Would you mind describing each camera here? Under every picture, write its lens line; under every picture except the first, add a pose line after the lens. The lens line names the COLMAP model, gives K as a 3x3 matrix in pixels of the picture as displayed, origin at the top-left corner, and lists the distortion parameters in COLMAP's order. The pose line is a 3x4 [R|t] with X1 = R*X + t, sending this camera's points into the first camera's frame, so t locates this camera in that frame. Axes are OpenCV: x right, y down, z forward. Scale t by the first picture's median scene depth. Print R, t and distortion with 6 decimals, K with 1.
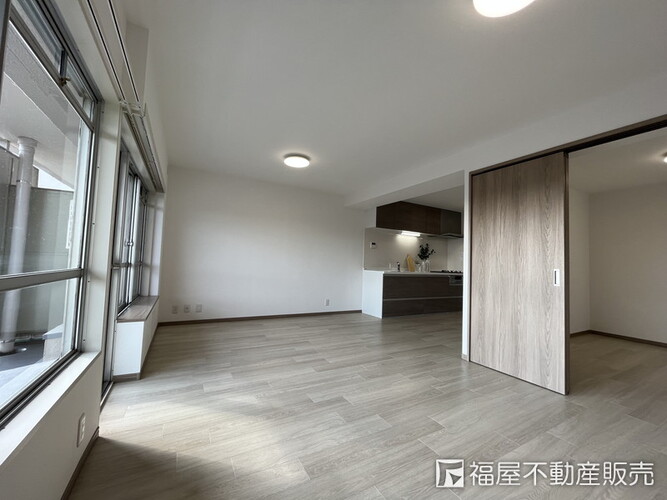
lens RADIAL K [[273.1, 0, 333.5], [0, 273.1, 250.0], [0, 0, 1]] dist [0.001515, 0.000759]
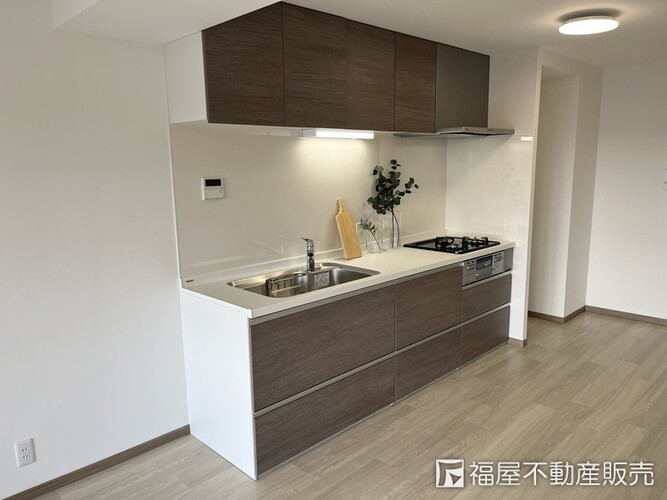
lens RADIAL K [[504.6, 0, 334.7], [0, 504.6, 254.9], [0, 0, 1]] dist [0.080469, -0.114872]
pose [[0.963554, -0.099137, 0.248466, 0.148880], [0.038600, 0.970602, 0.237576, -0.076290], [-0.264714, -0.219327, 0.939054, 0.556896]]
